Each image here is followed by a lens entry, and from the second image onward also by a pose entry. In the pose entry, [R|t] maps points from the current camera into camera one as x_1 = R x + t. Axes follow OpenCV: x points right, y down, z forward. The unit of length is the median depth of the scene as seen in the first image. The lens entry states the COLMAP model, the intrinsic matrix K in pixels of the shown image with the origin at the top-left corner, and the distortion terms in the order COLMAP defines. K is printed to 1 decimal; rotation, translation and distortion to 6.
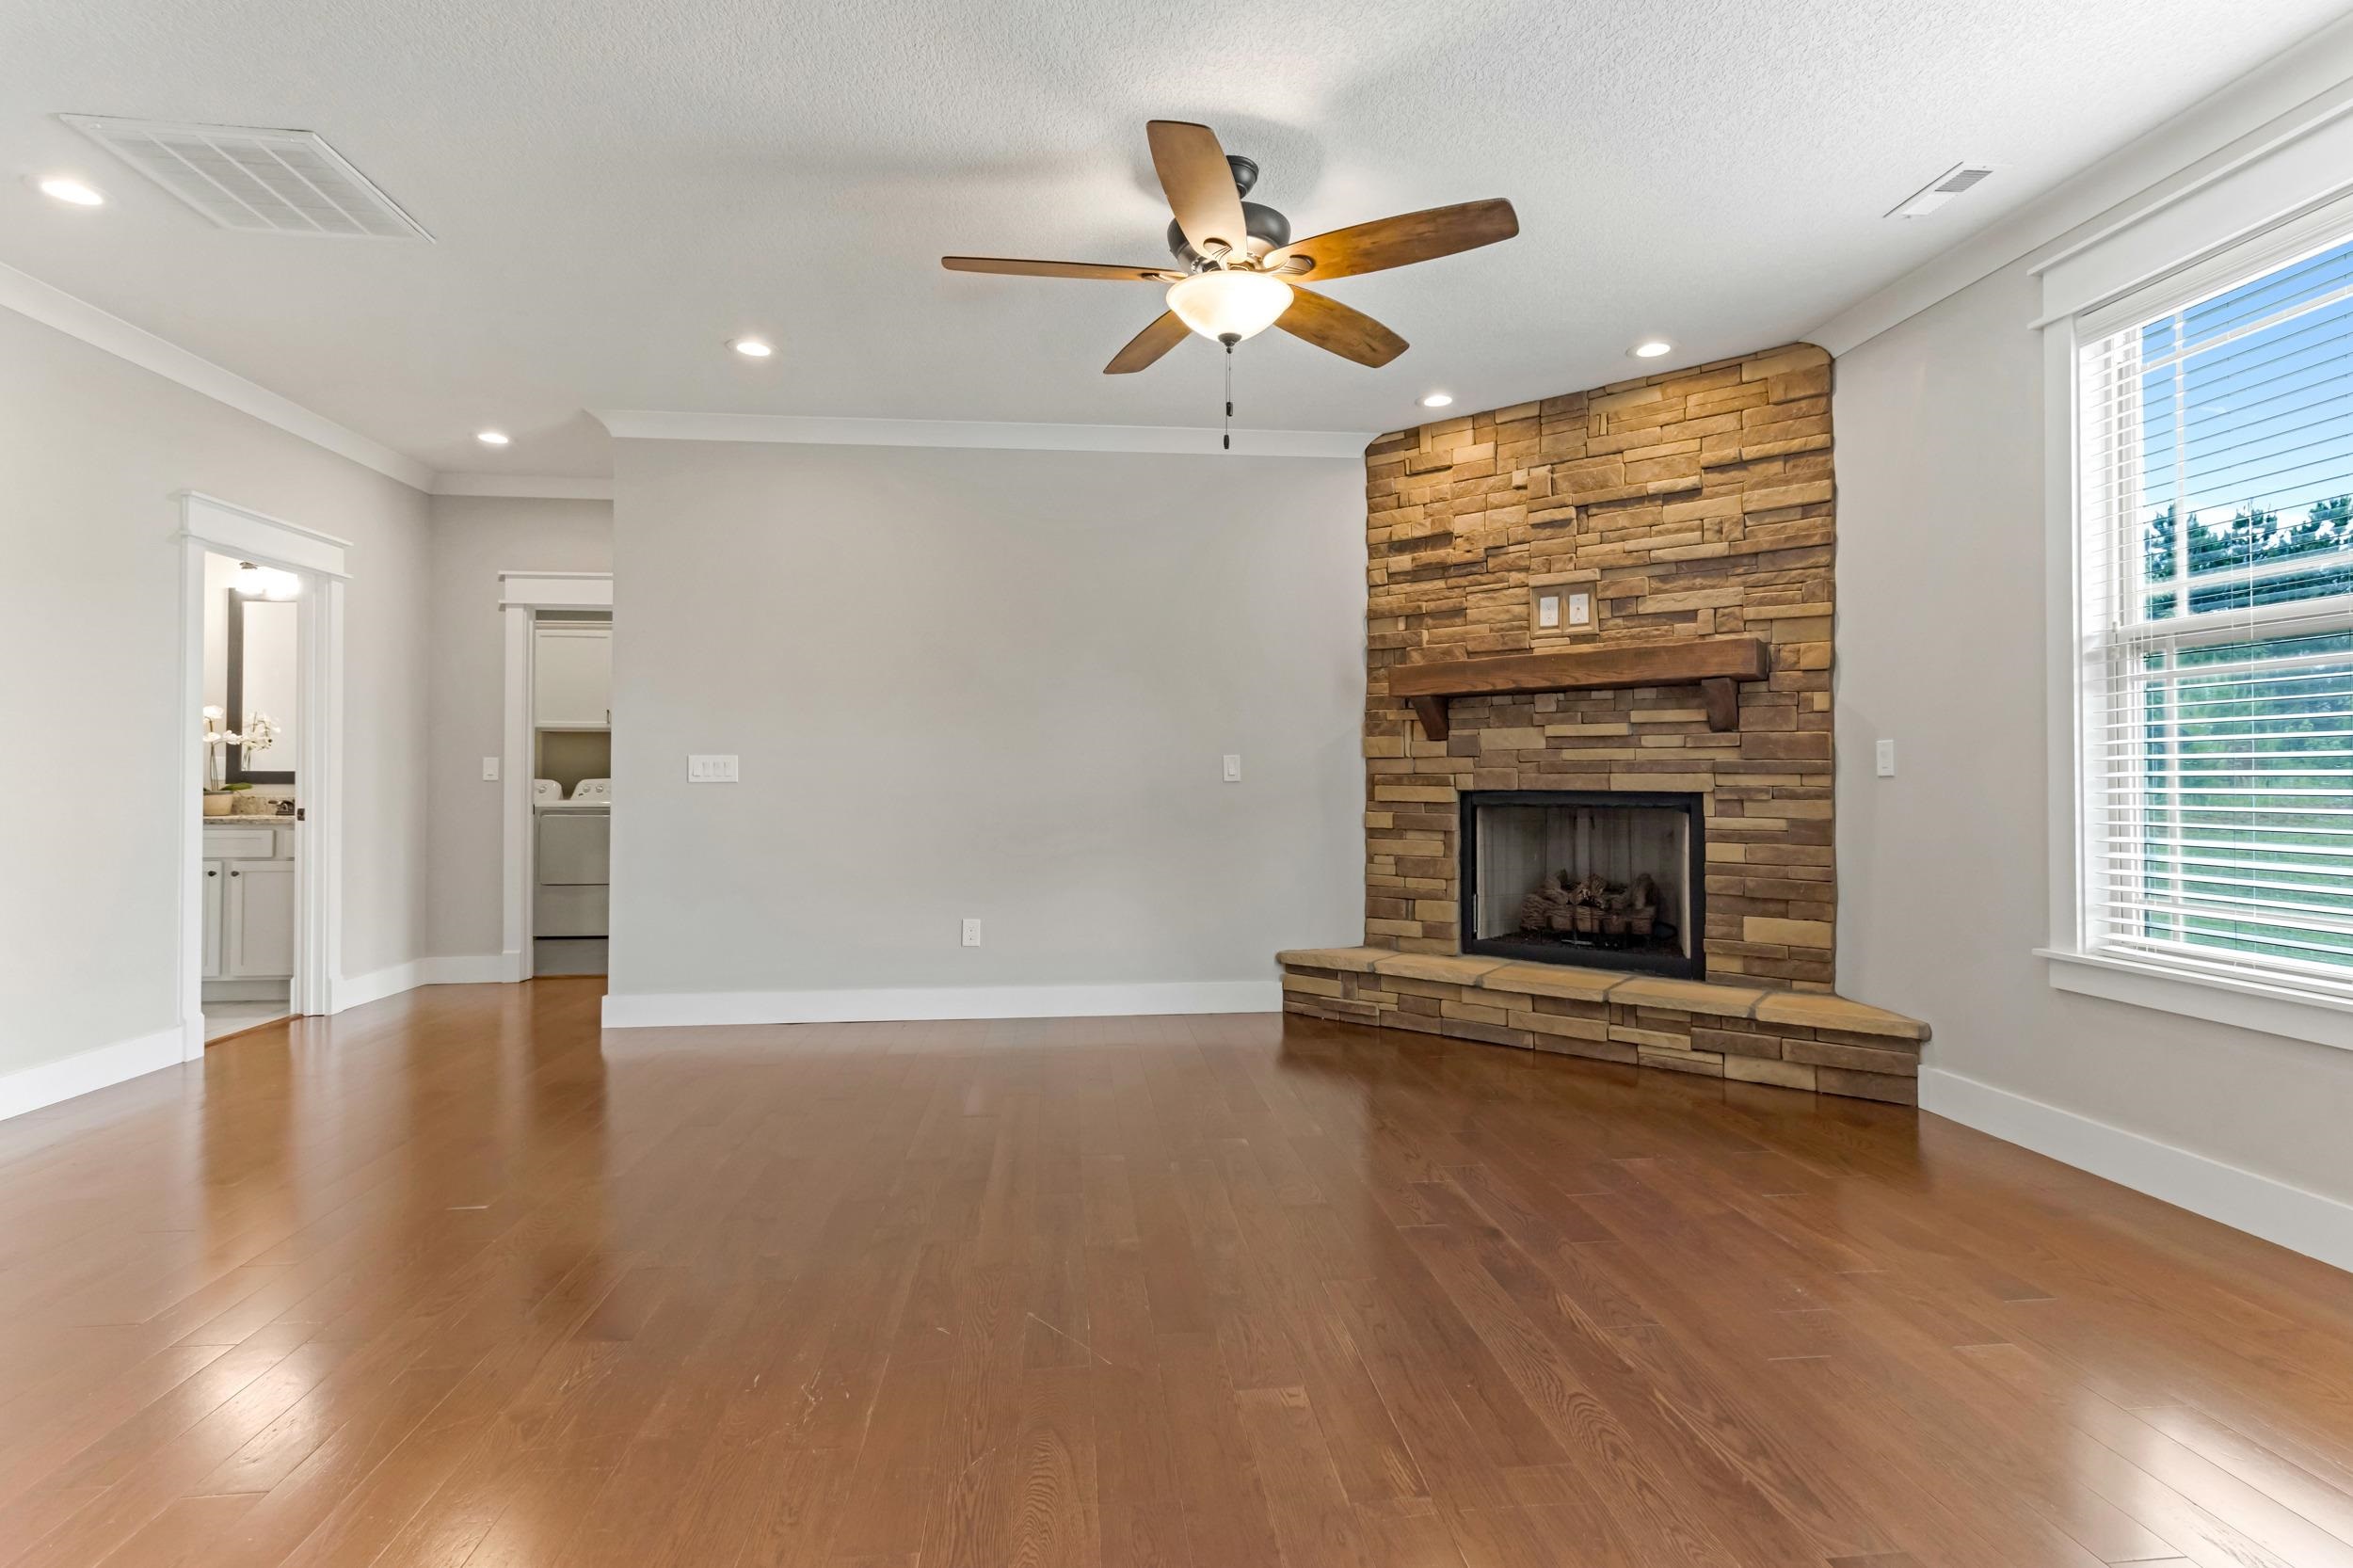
lens RADIAL K [[1121.1, 0, 1172.1], [0, 1121.1, 762.8], [0, 0, 1]] dist [0.000922, 0.001603]
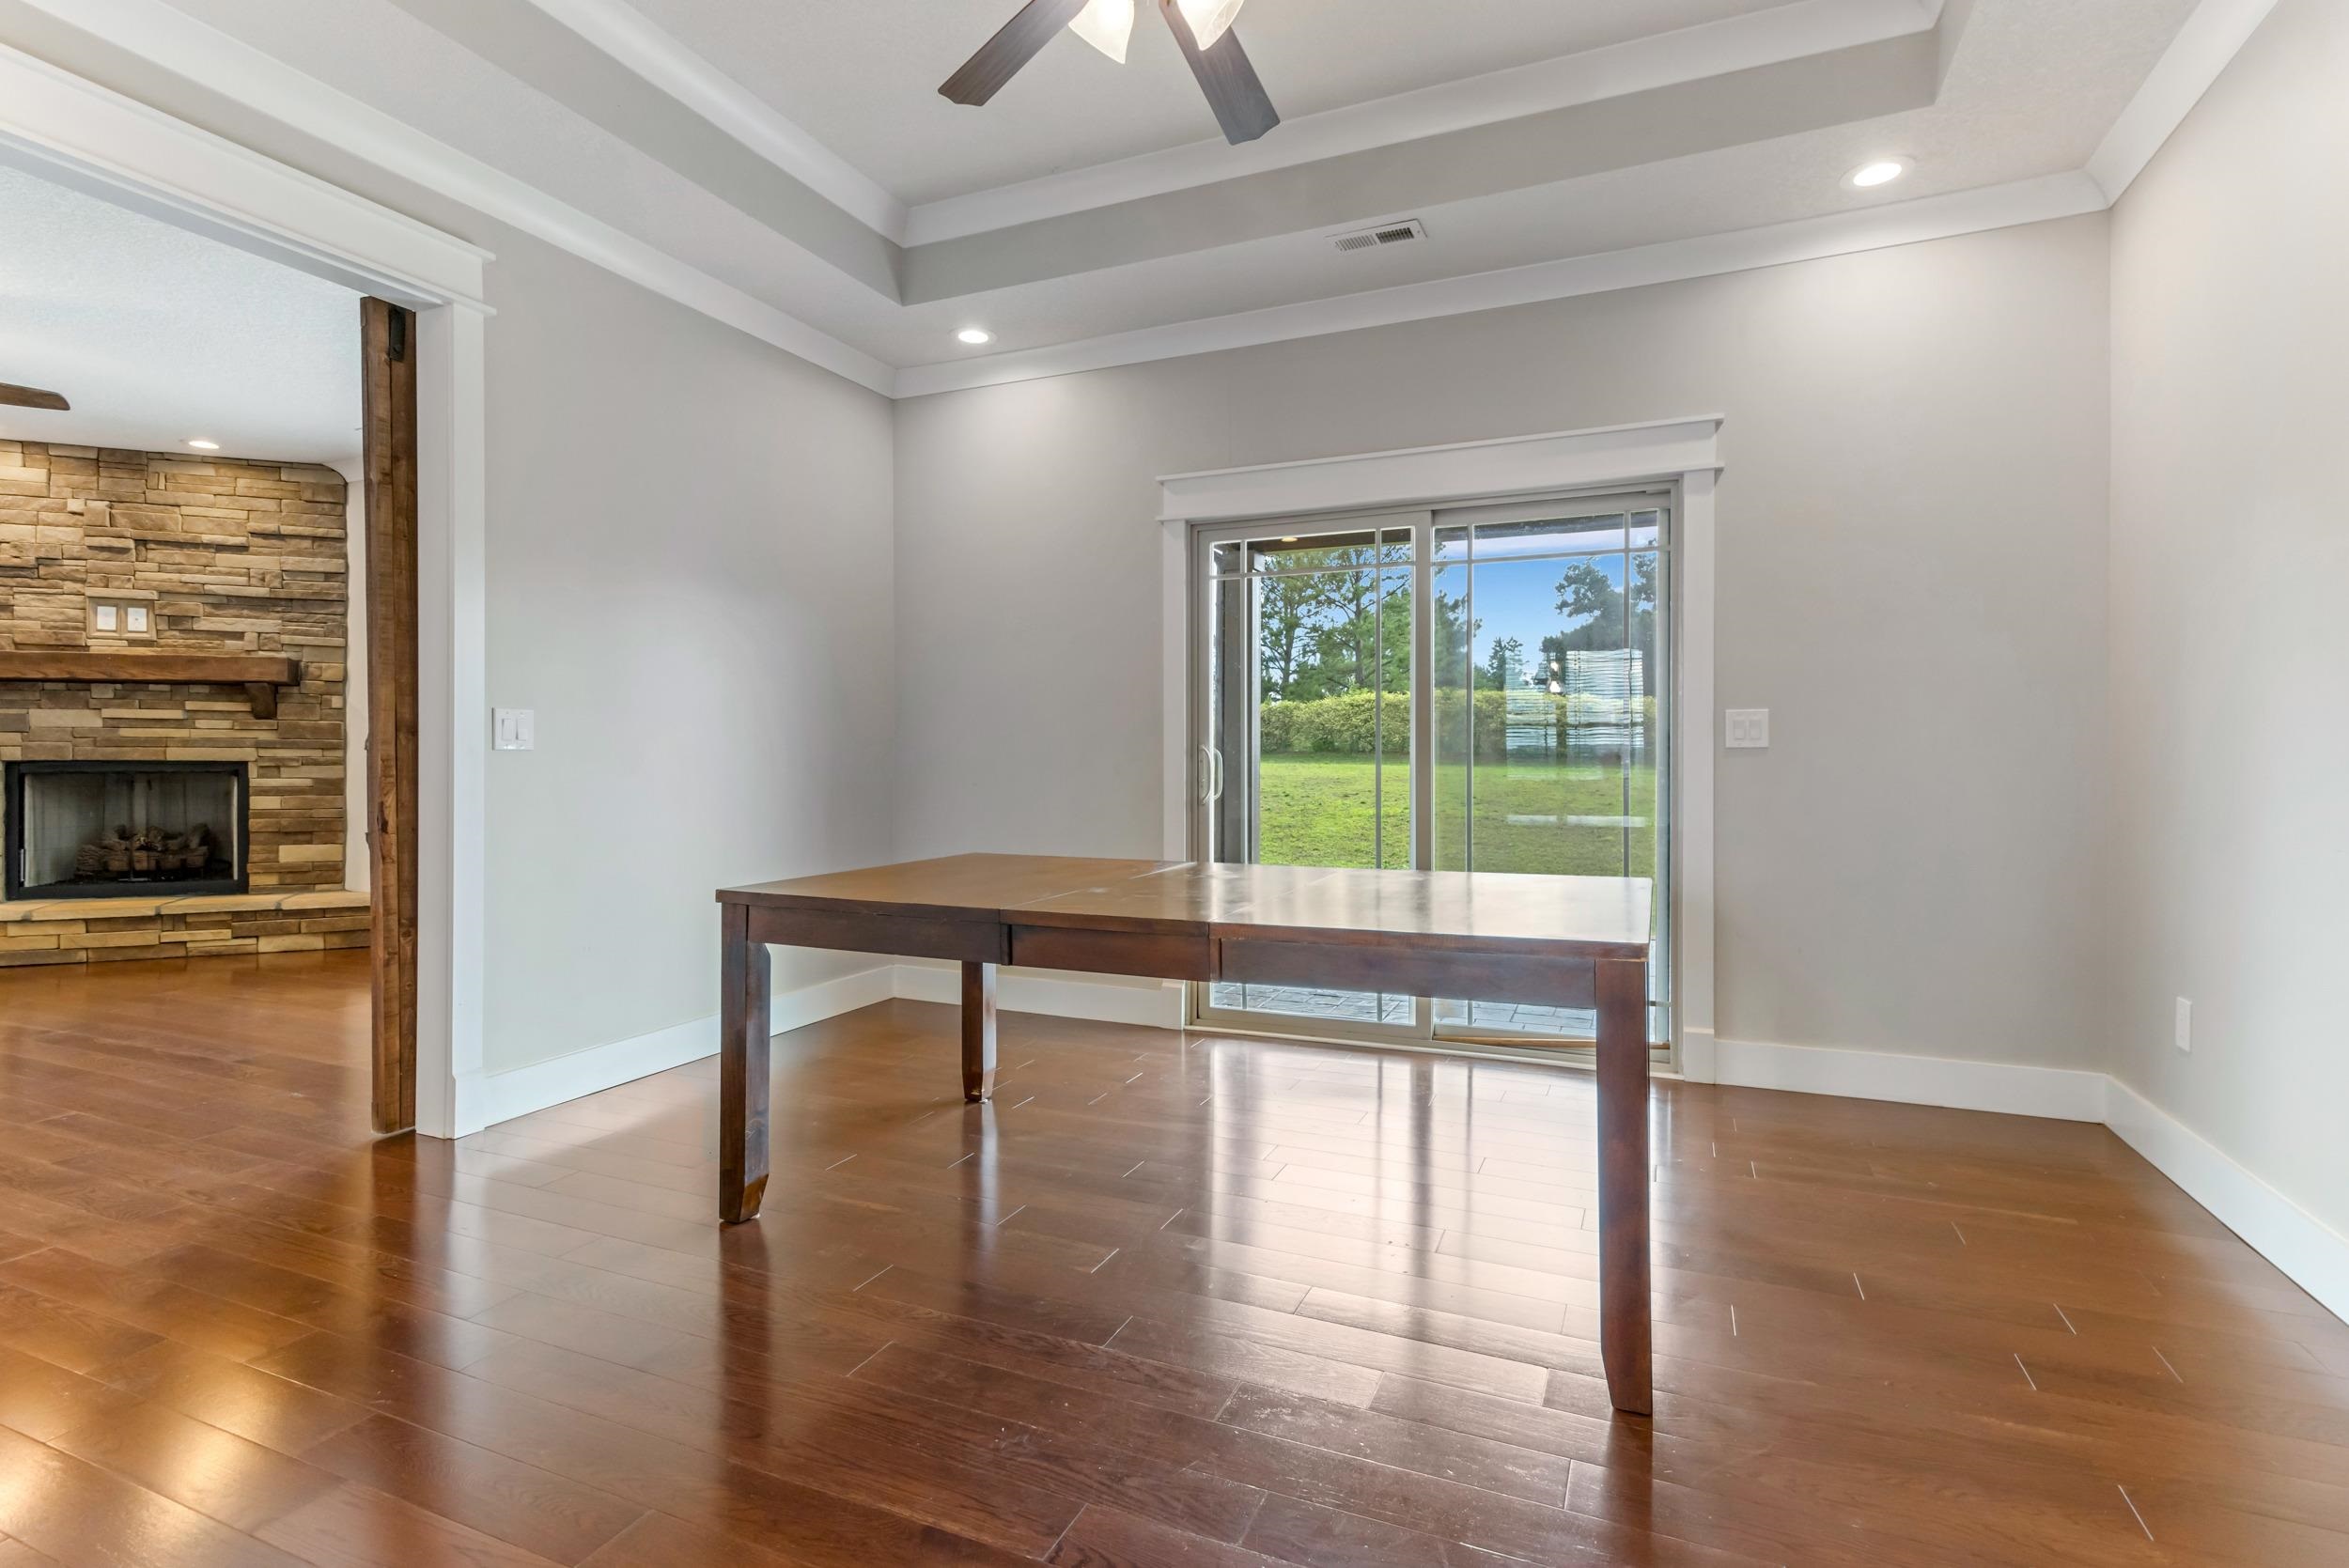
lens RADIAL K [[1119.2, 0, 1181.9], [0, 1119.2, 760.7], [0, 0, 1]] dist [0.000922, 0.001603]
pose [[0.476149, 0.000653, 0.879364, -0.208116], [-0.013087, 0.999894, 0.006344, 0.001095], [-0.879267, -0.014528, 0.476107, -0.703287]]
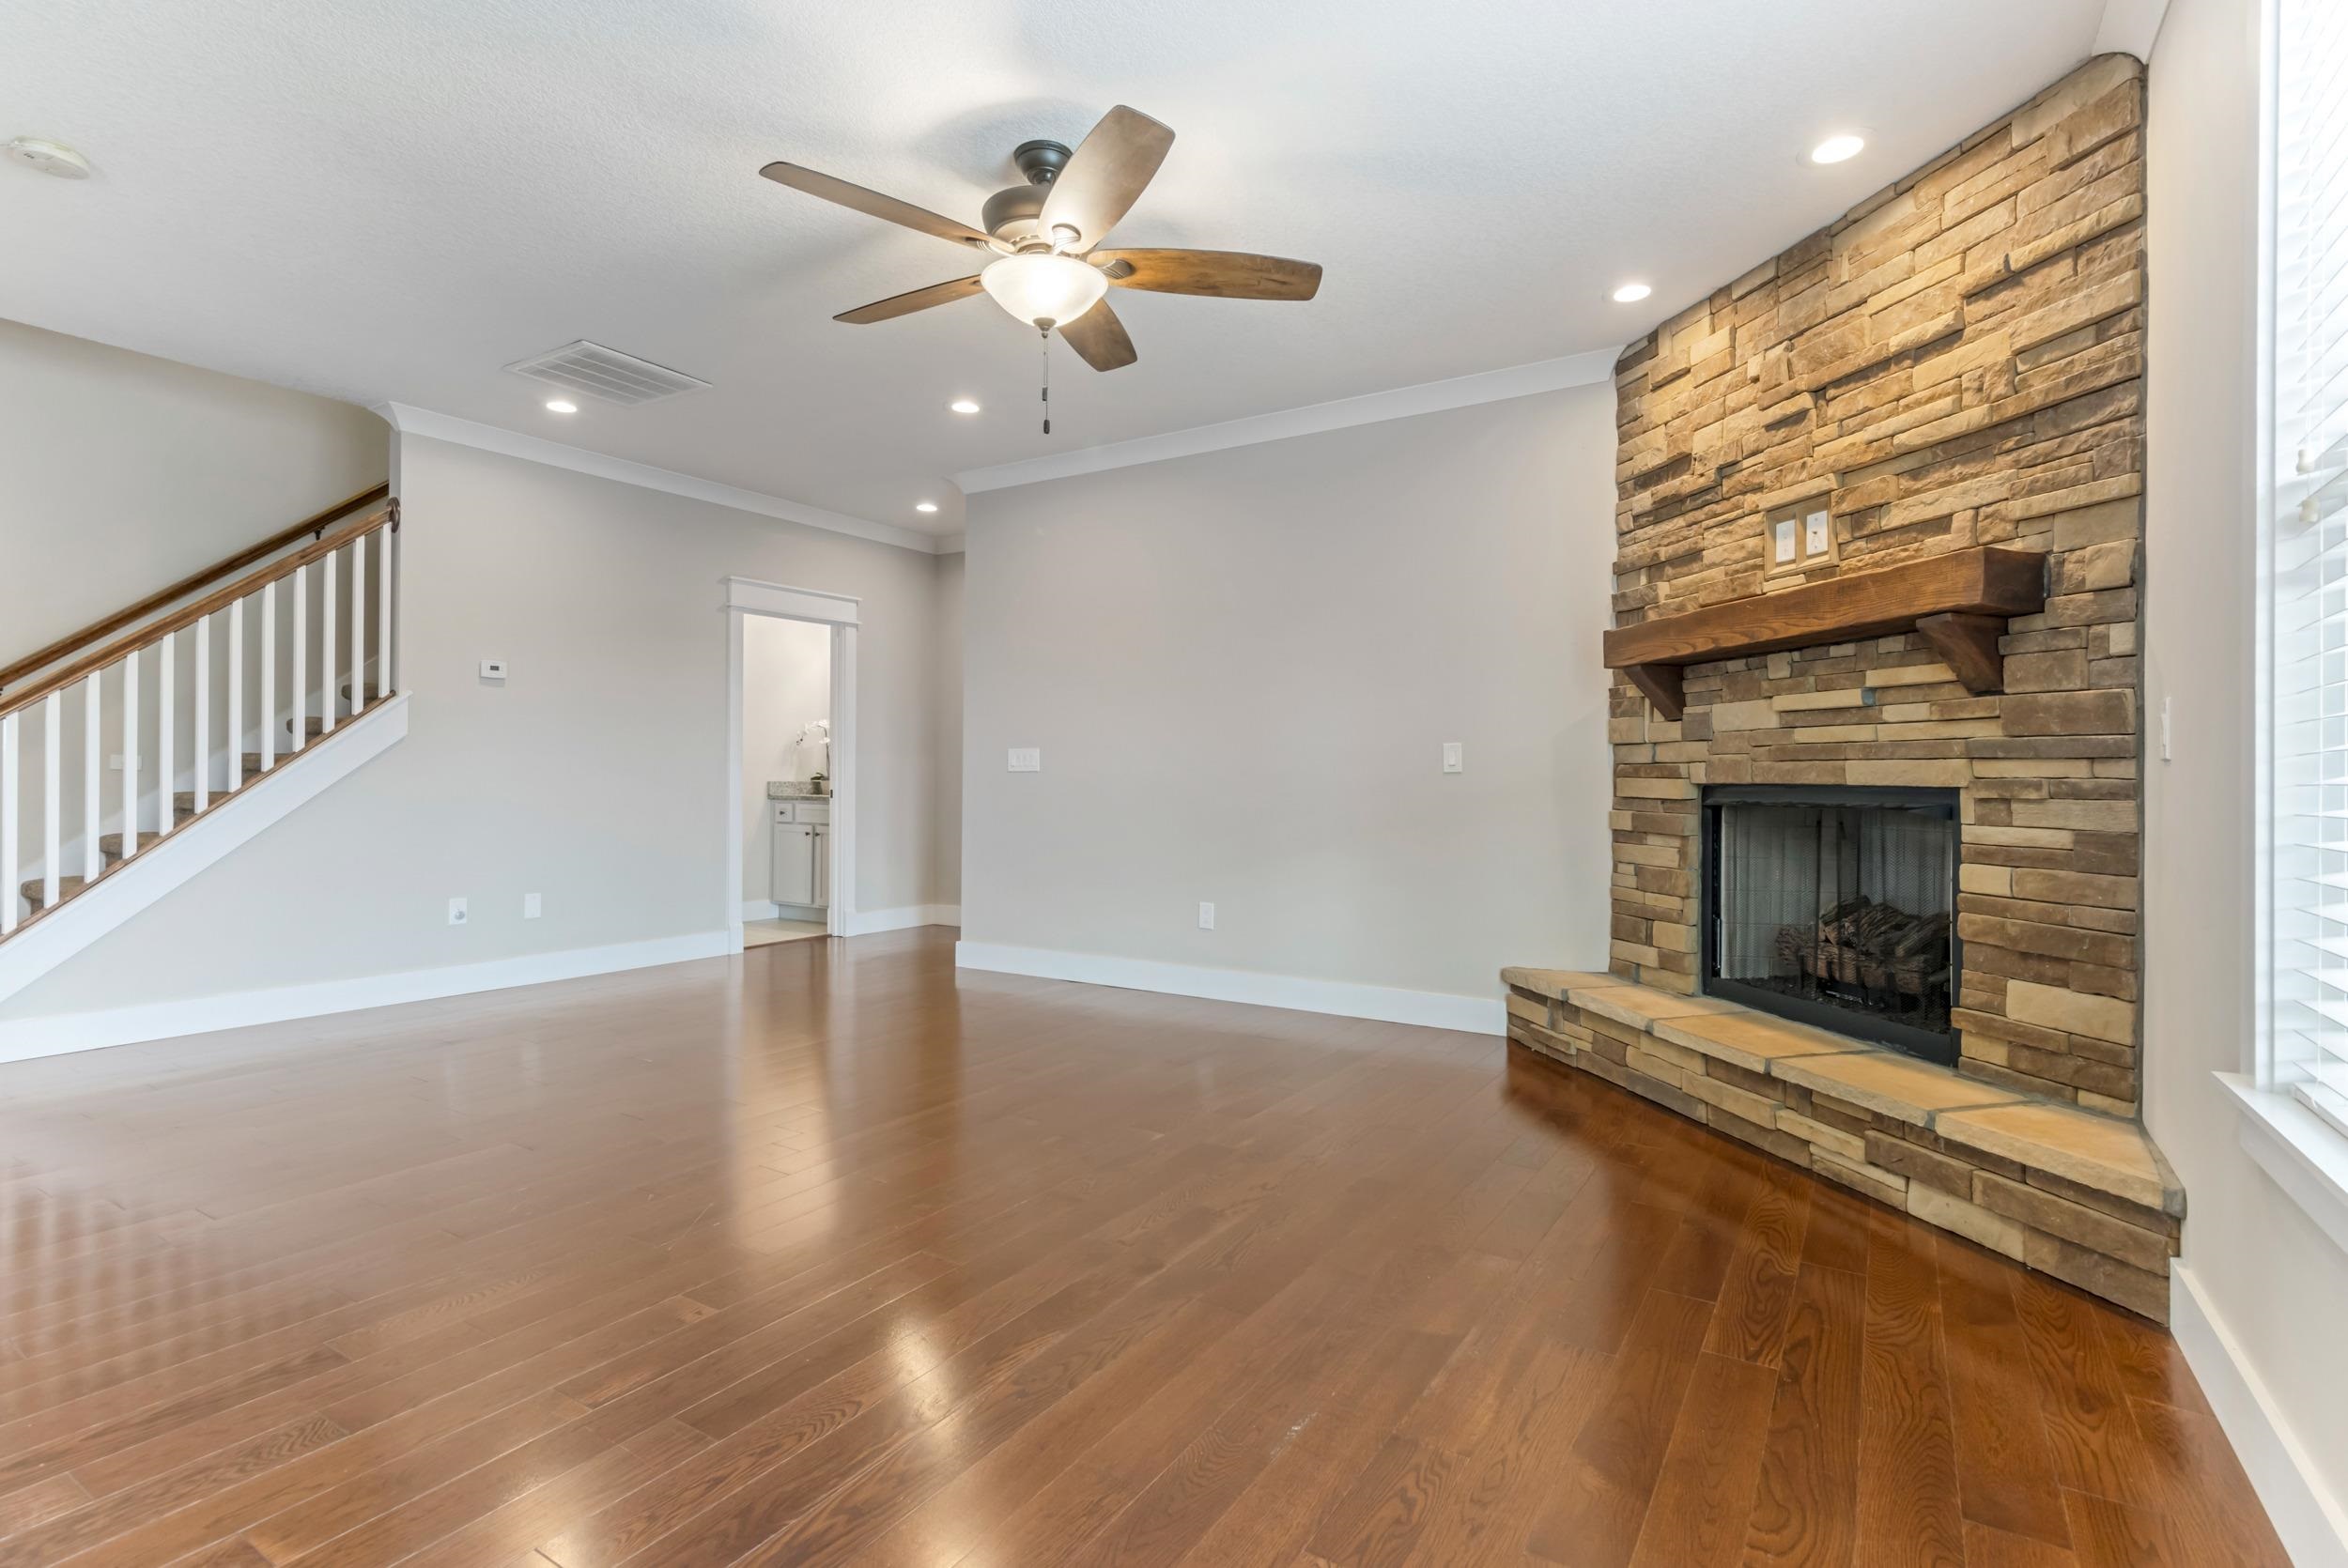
lens RADIAL K [[1118.6, 0, 1190.2], [0, 1118.6, 773.7], [0, 0, 1]] dist [0.000922, 0.001603]
pose [[0.786207, 0.002696, -0.617958, 0.514260], [0.002981, 0.999962, 0.008155, 0.011139], [0.617956, -0.008254, 0.786169, 0.192777]]
